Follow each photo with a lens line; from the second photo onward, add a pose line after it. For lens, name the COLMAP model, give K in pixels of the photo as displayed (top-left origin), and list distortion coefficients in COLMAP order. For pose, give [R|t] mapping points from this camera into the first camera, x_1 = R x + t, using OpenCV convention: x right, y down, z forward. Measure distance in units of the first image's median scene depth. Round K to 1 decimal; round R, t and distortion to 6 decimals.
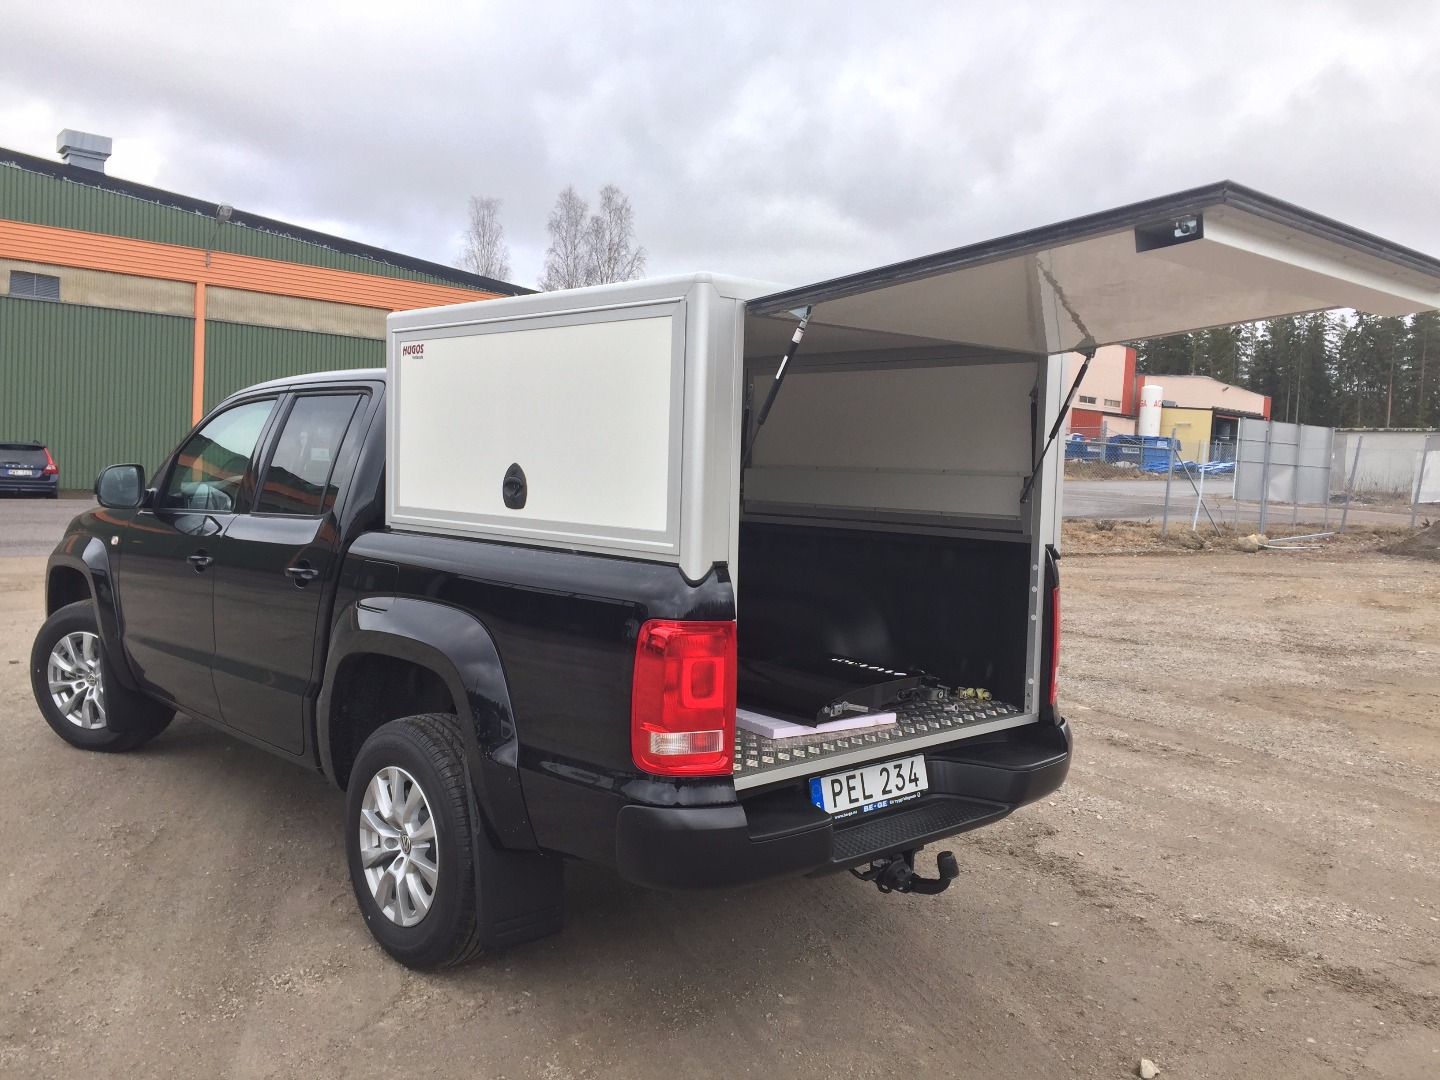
lens RADIAL K [[1225.4, 0, 722.3], [0, 1225.4, 540.7], [0, 0, 1]] dist [0.098233, -0.131168]
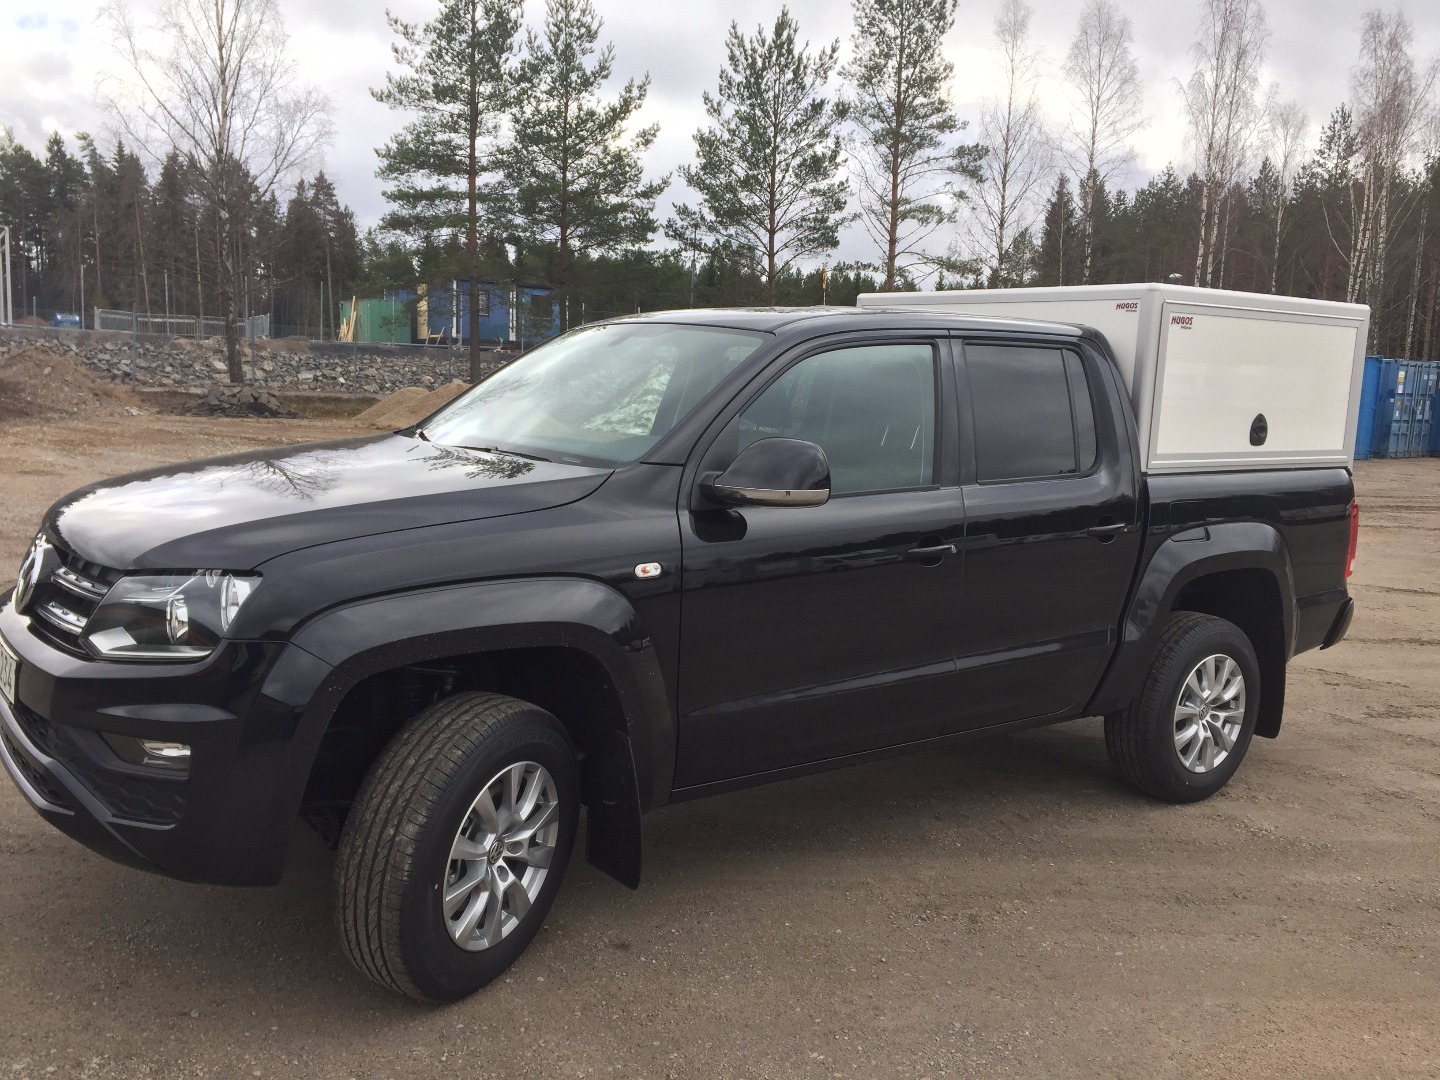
lens RADIAL K [[1225.4, 0, 722.3], [0, 1225.4, 540.7], [0, 0, 1]] dist [0.098233, -0.131168]
pose [[0.133076, -0.165935, 0.977116, -1.509325], [0.028709, 0.986117, 0.163554, -0.153975], [-0.990690, 0.006287, 0.135993, 1.277264]]
